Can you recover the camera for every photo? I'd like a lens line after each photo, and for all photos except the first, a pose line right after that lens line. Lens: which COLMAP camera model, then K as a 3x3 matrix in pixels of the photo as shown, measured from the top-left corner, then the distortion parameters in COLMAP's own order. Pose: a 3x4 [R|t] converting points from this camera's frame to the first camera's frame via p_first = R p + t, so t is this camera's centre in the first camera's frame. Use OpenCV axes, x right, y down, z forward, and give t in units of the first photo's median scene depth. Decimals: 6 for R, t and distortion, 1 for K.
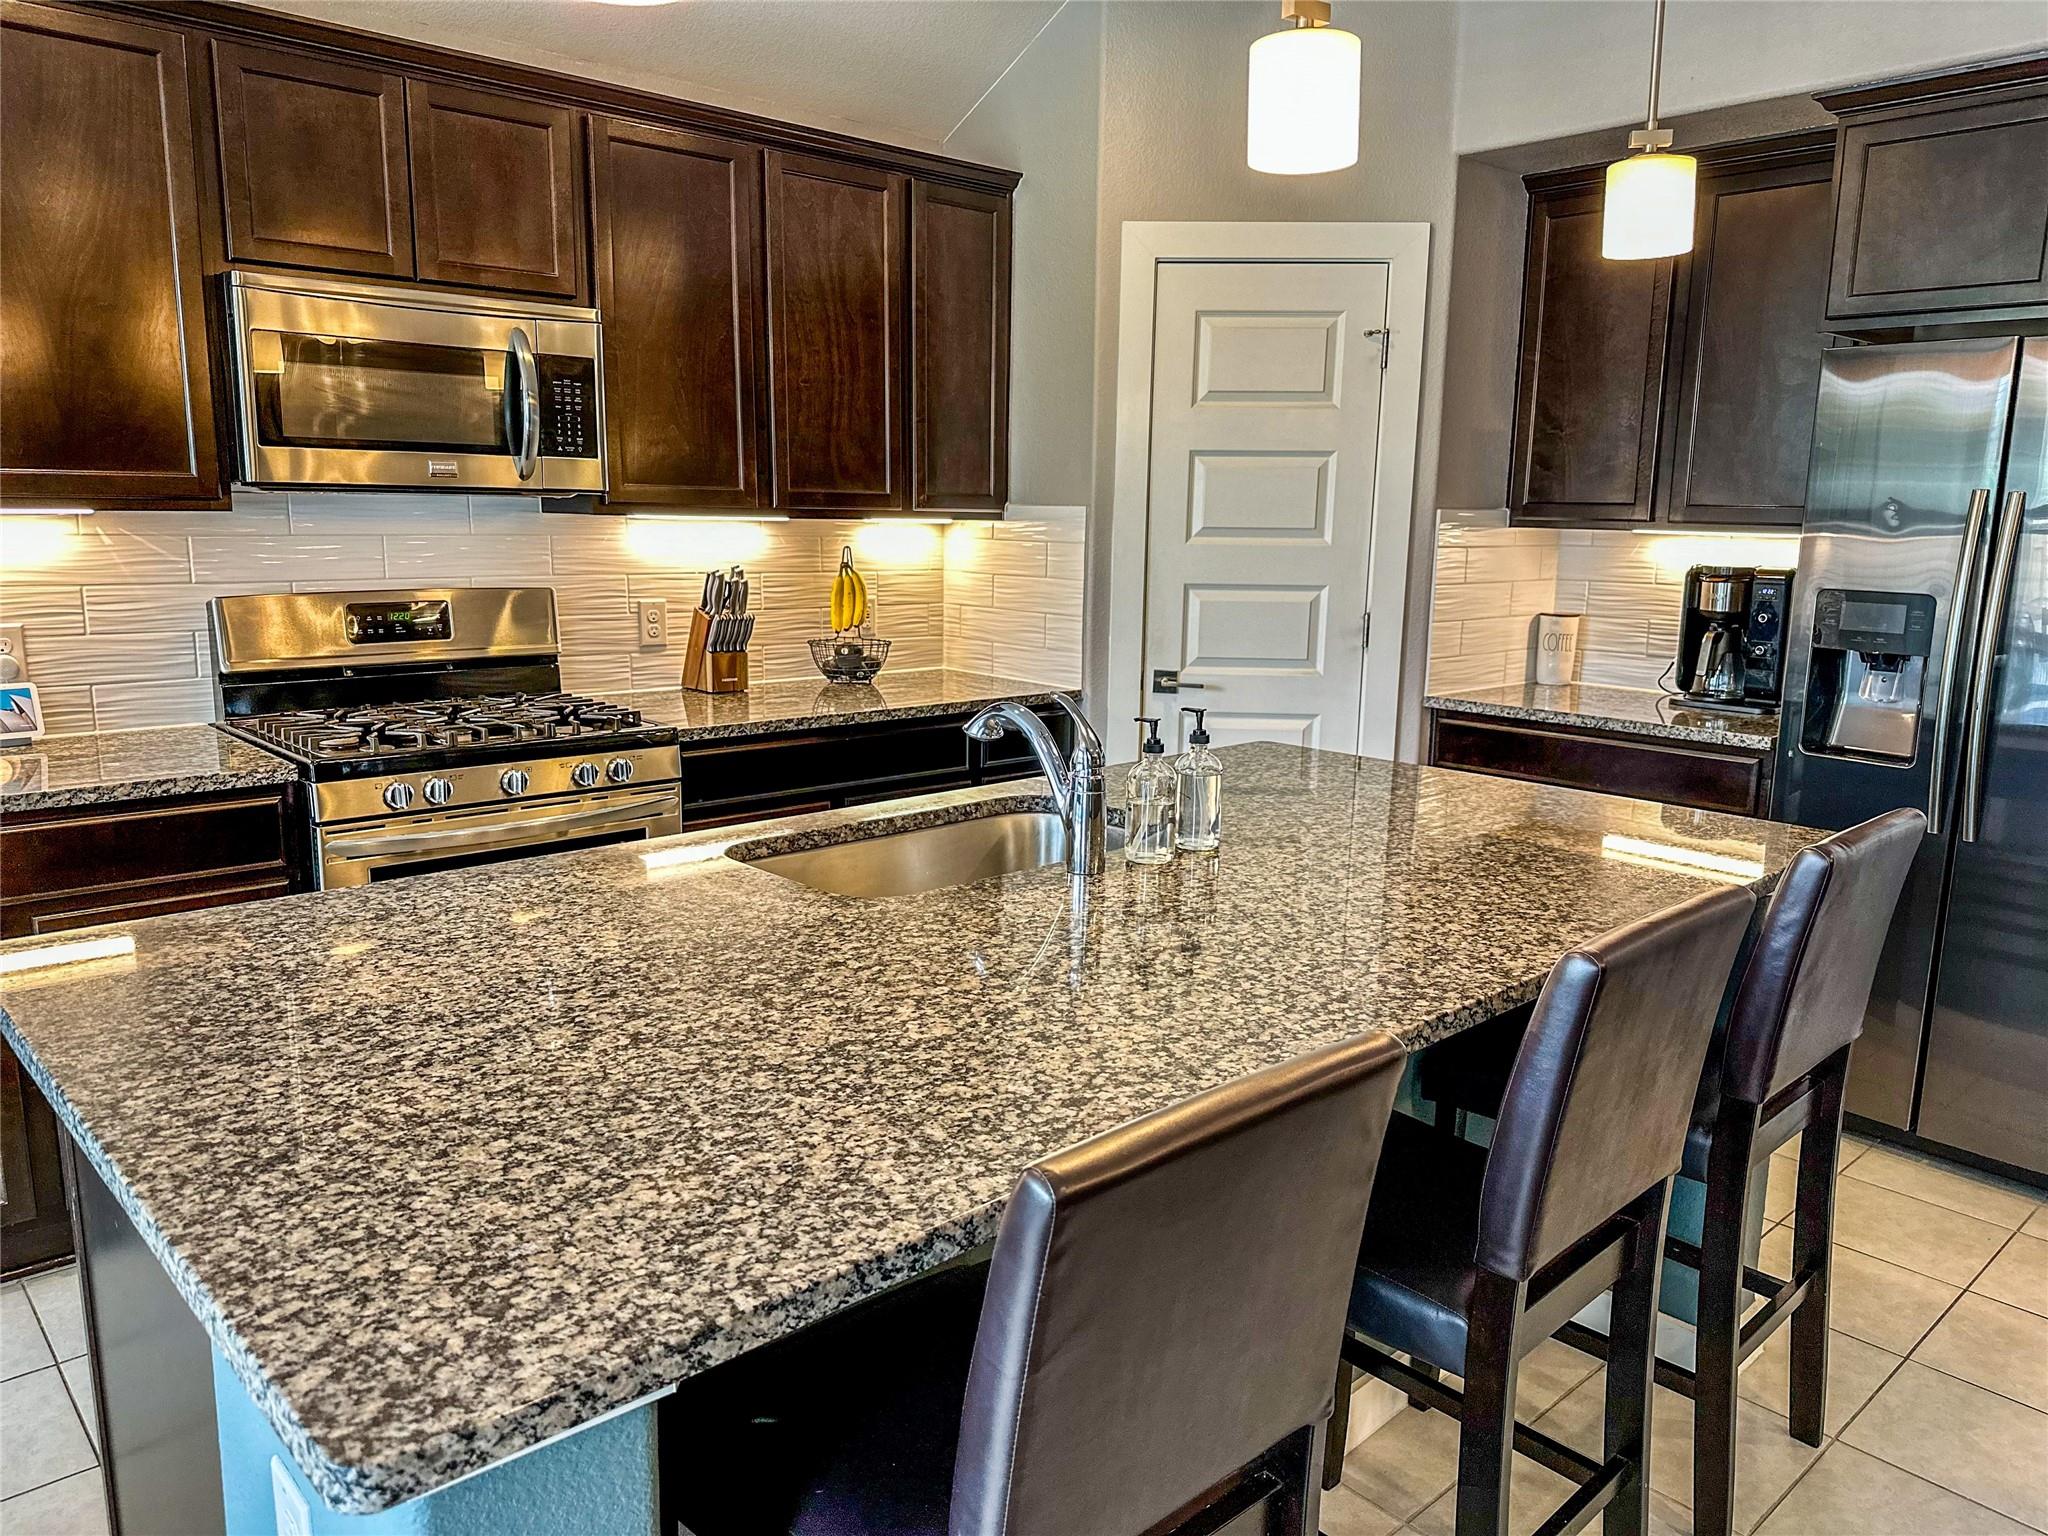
lens RADIAL K [[1447.9, 0, 1042.1], [0, 1447.9, 774.8], [0, 0, 1]] dist [0.039954, -0.057549]
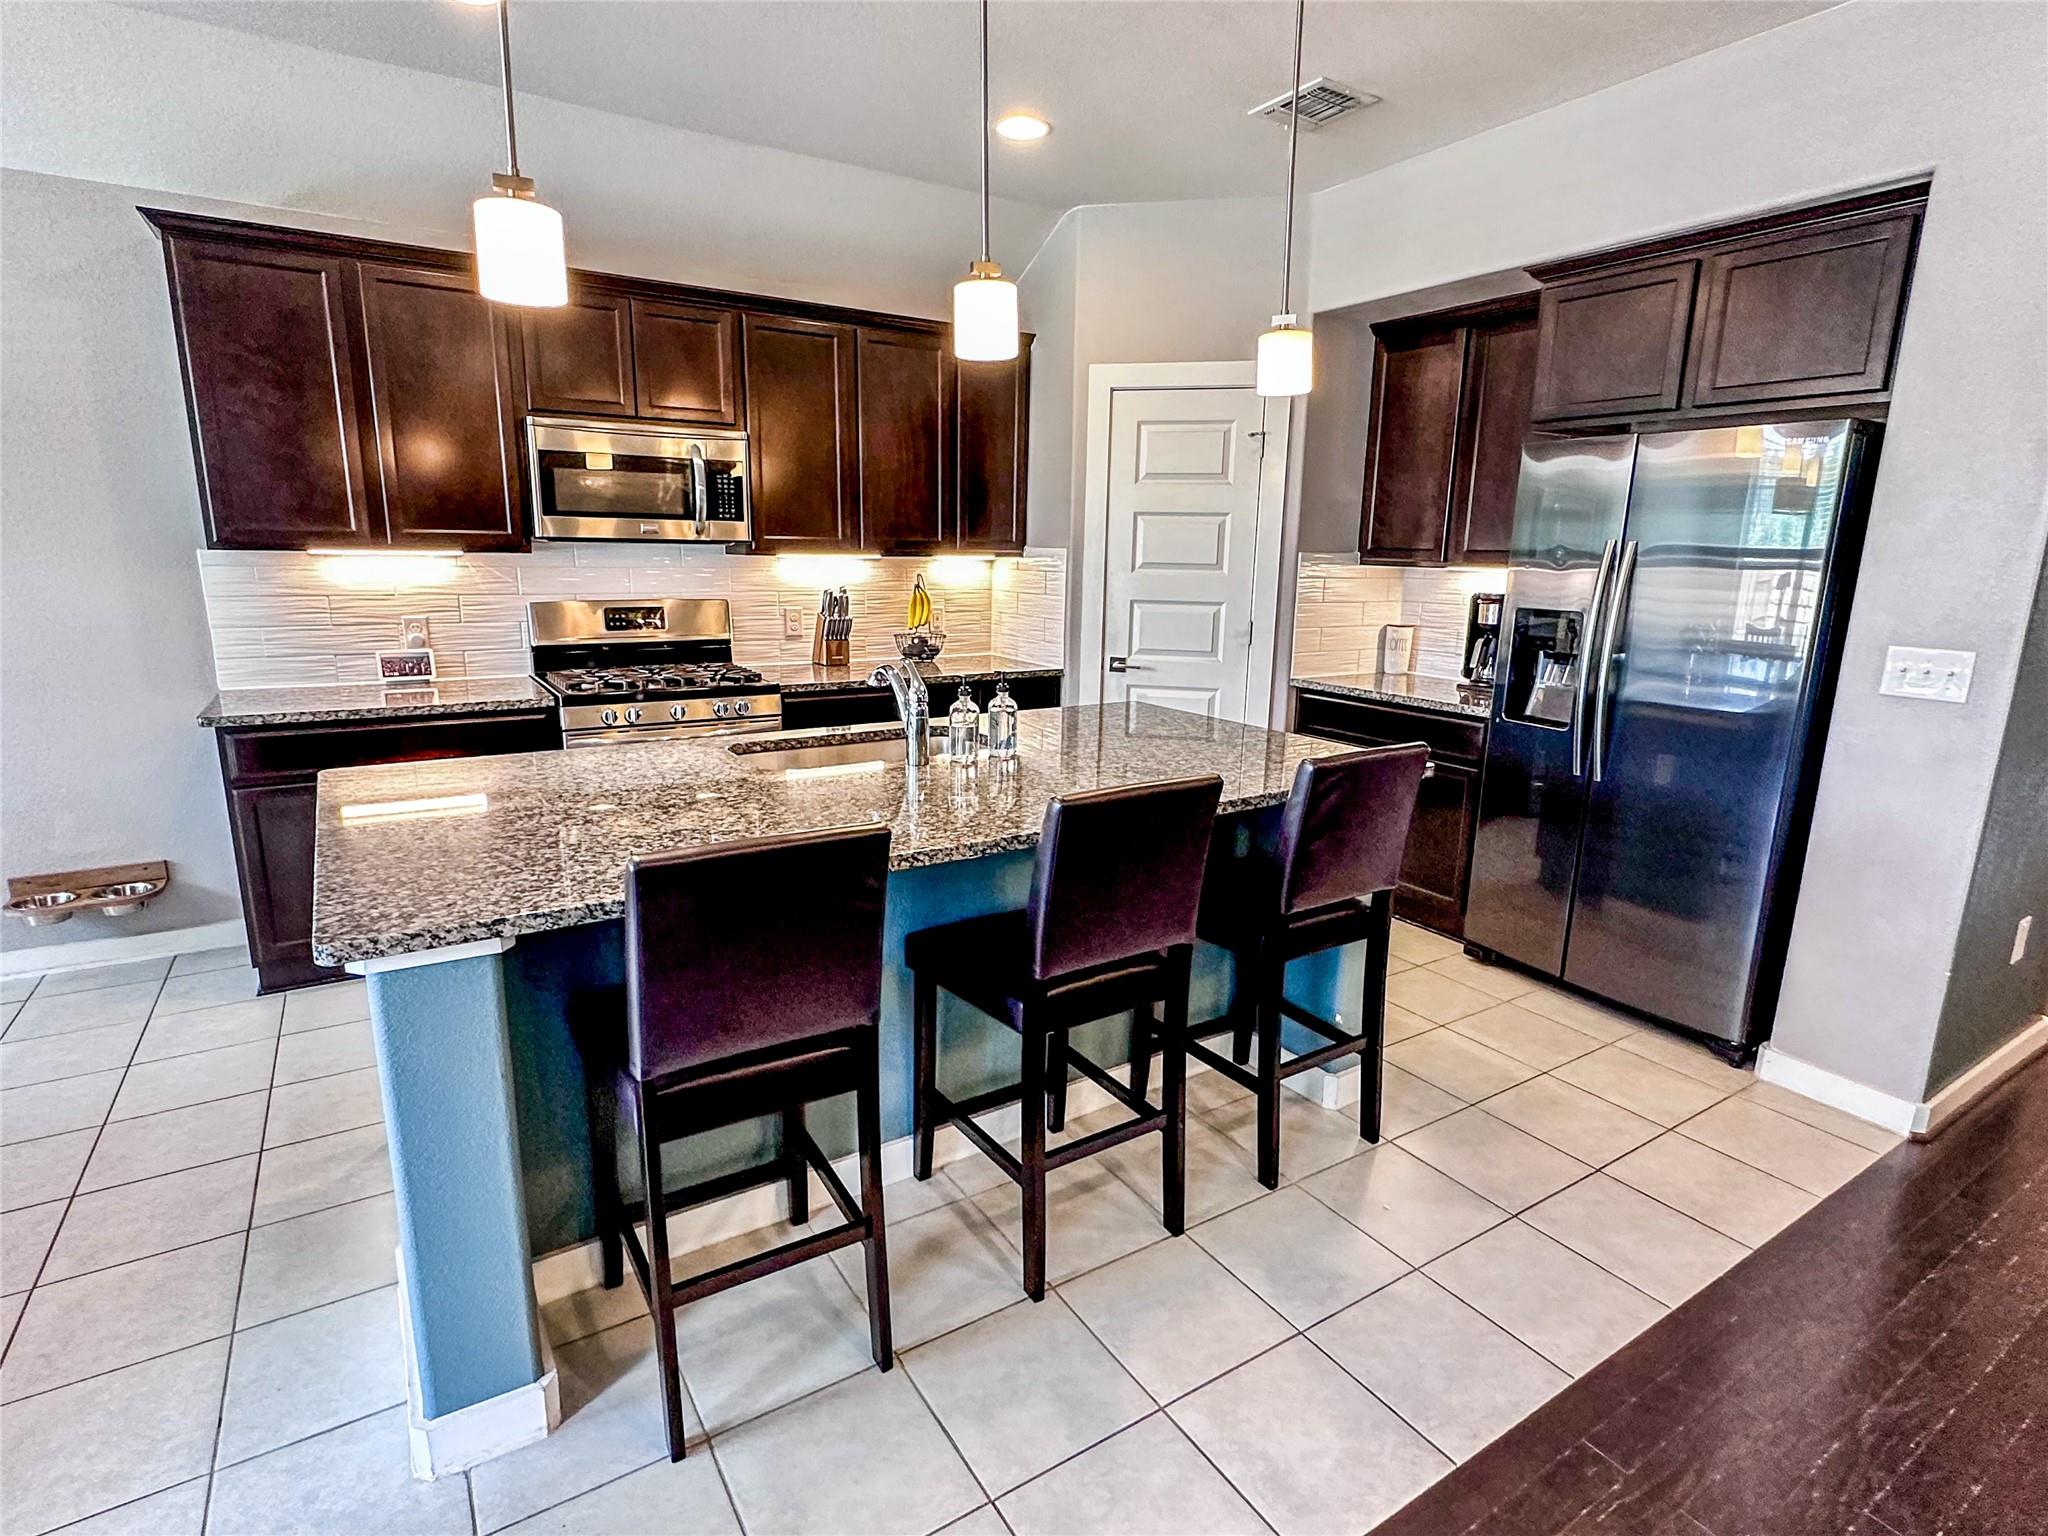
lens RADIAL K [[1040.6, 0, 1029.7], [0, 1040.6, 771.9], [0, 0, 1]] dist [-0.009391, 0.002467]
pose [[0.983700, 0.038610, -0.175625, 0.221035], [-0.033487, 0.998926, 0.032038, 0.018984], [0.176673, -0.025635, 0.983936, -0.112505]]
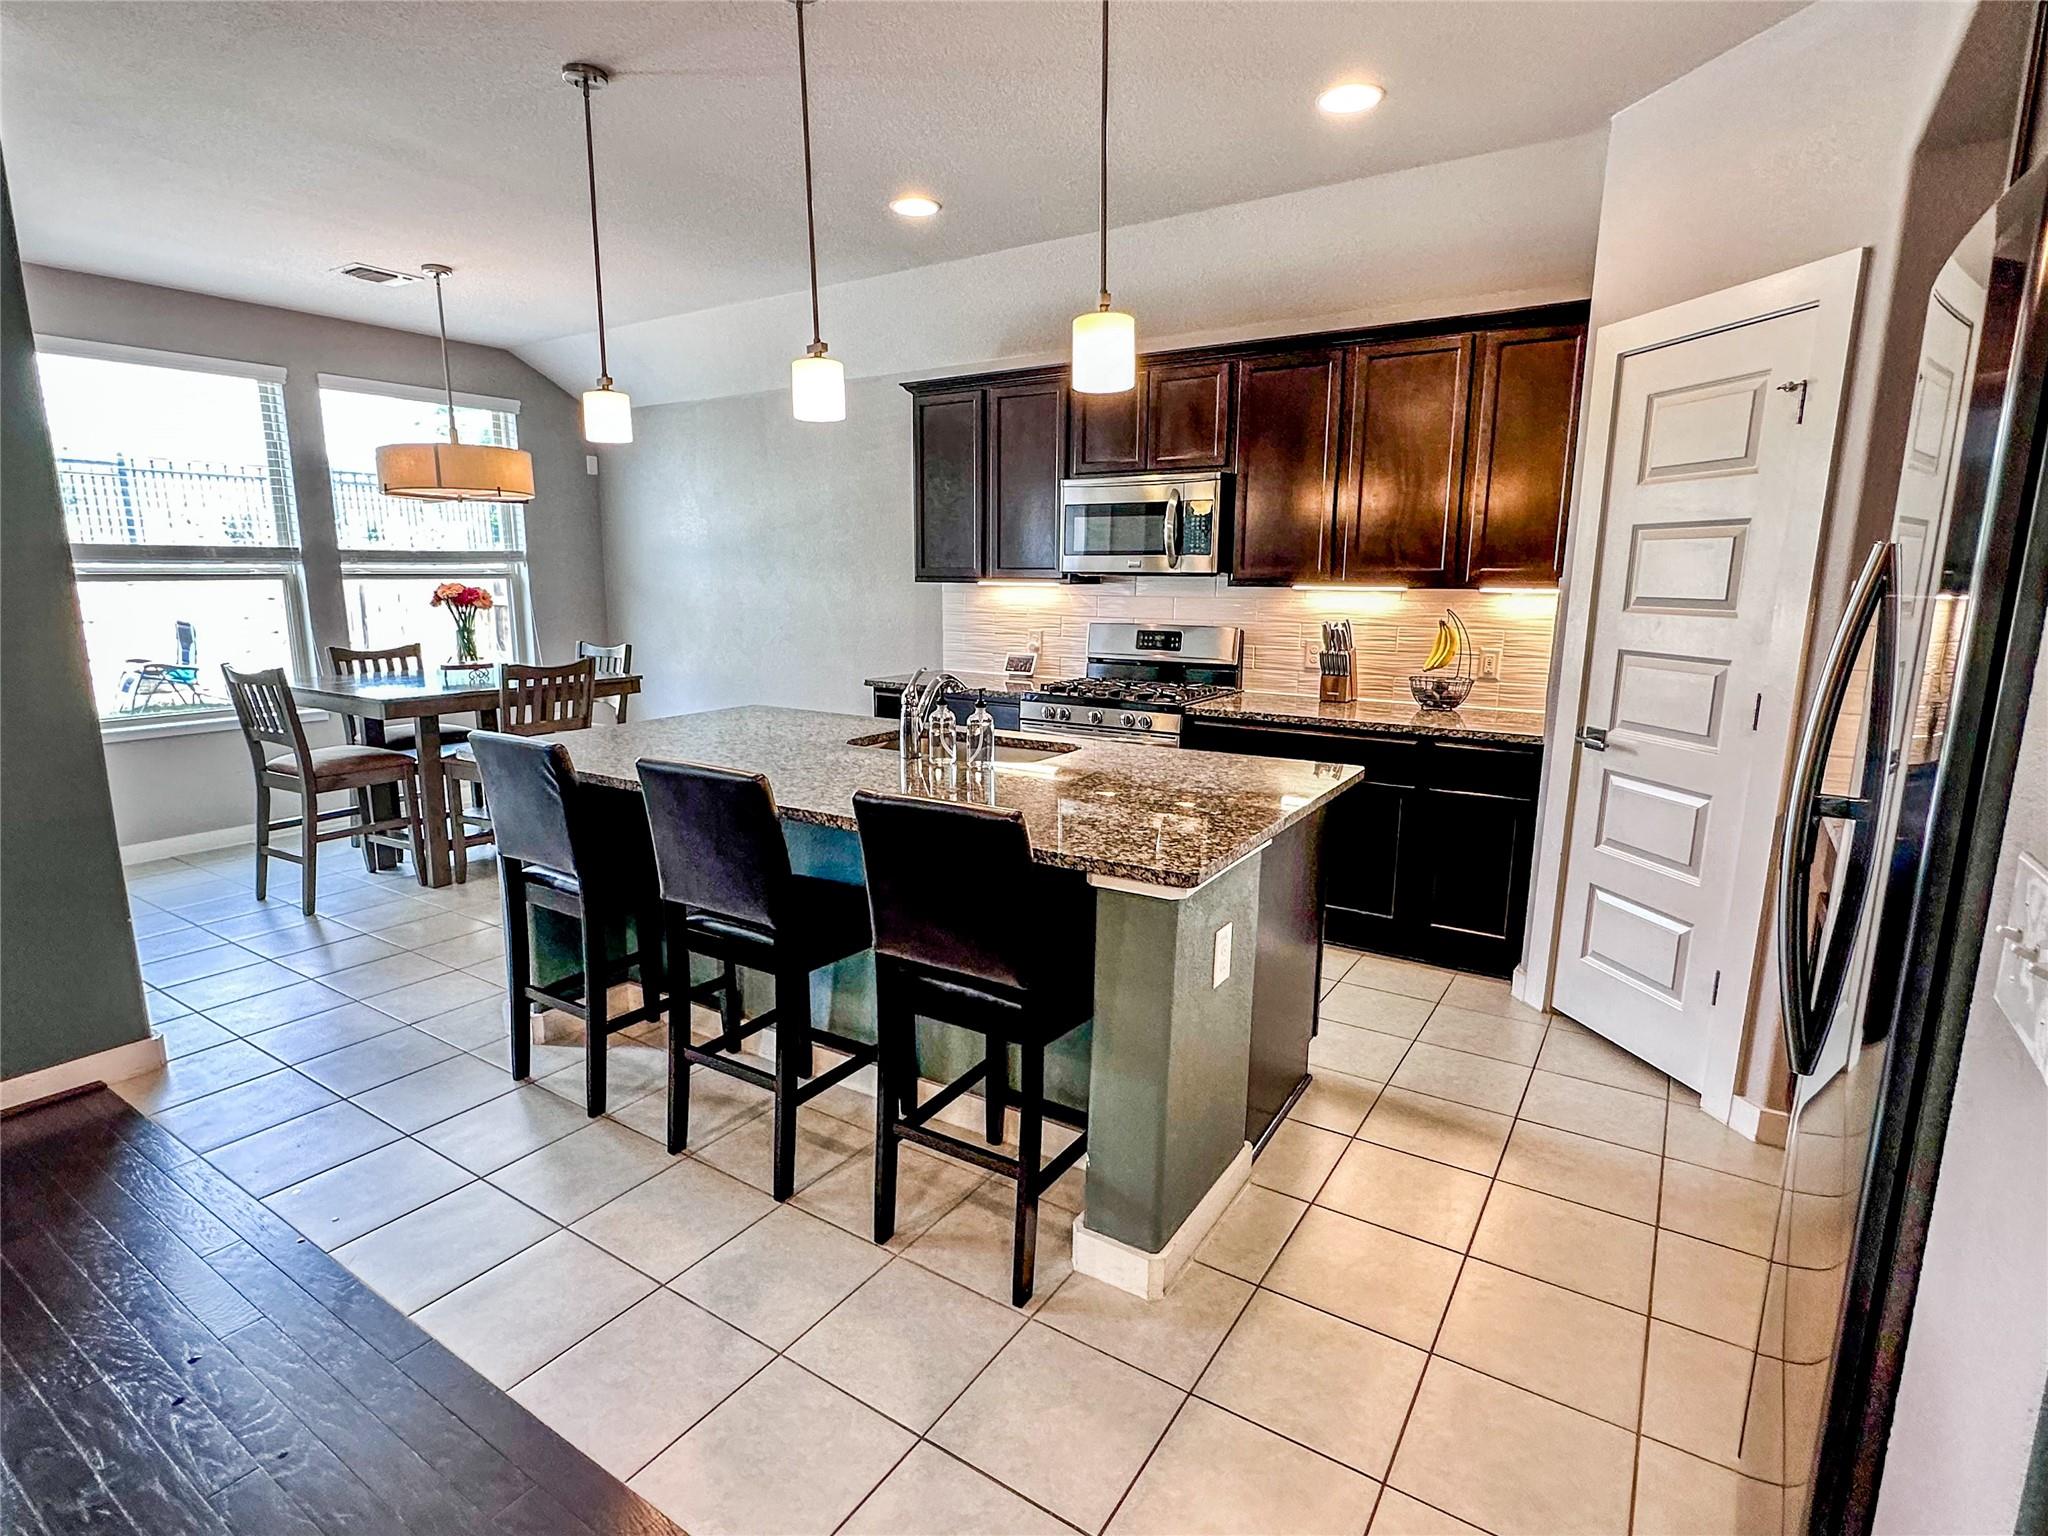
lens RADIAL K [[1040.6, 0, 1023.2], [0, 1040.6, 777.0], [0, 0, 1]] dist [-0.009391, 0.002467]
pose [[0.231570, 0.173771, -0.957172, 0.855337], [-0.176215, 0.975133, 0.134399, -0.076001], [0.956726, 0.137545, 0.256433, 0.450657]]
